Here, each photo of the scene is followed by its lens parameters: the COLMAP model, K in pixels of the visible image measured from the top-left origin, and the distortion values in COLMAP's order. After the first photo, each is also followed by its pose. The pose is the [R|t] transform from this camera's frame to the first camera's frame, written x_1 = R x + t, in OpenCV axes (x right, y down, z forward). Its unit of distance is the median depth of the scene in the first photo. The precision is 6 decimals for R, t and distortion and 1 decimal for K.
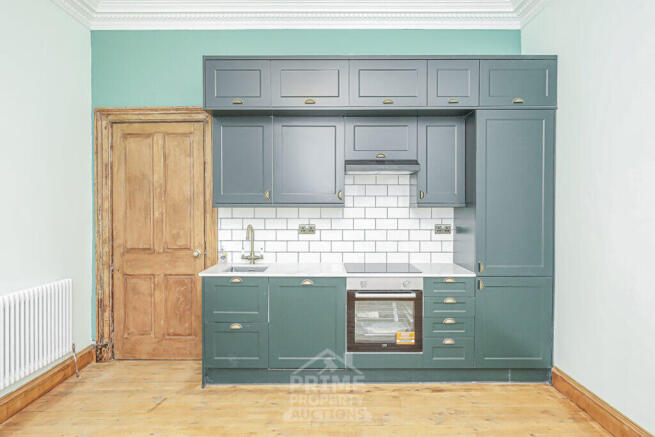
lens RADIAL K [[449.6, 0, 327.4], [0, 449.6, 211.2], [0, 0, 1]] dist [0.005096, 0.003437]
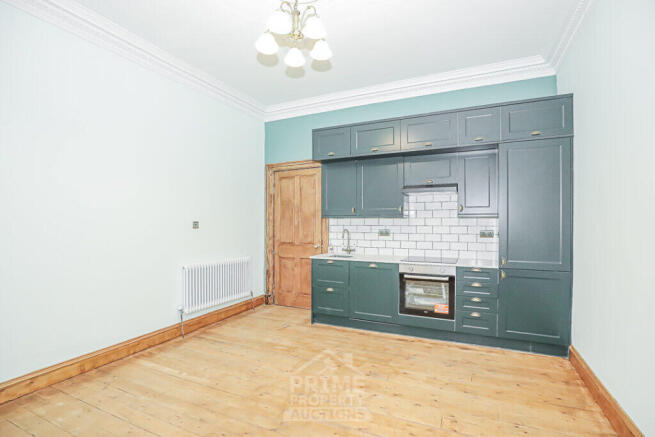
lens RADIAL K [[322.1, 0, 317.2], [0, 322.1, 222.3], [0, 0, 1]] dist [-0.026985, 0.000435]
pose [[0.901137, -0.002558, -0.433526, 0.236541], [-0.003211, 0.999916, -0.012574, 0.021076], [0.433522, 0.012723, 0.901053, -0.078088]]
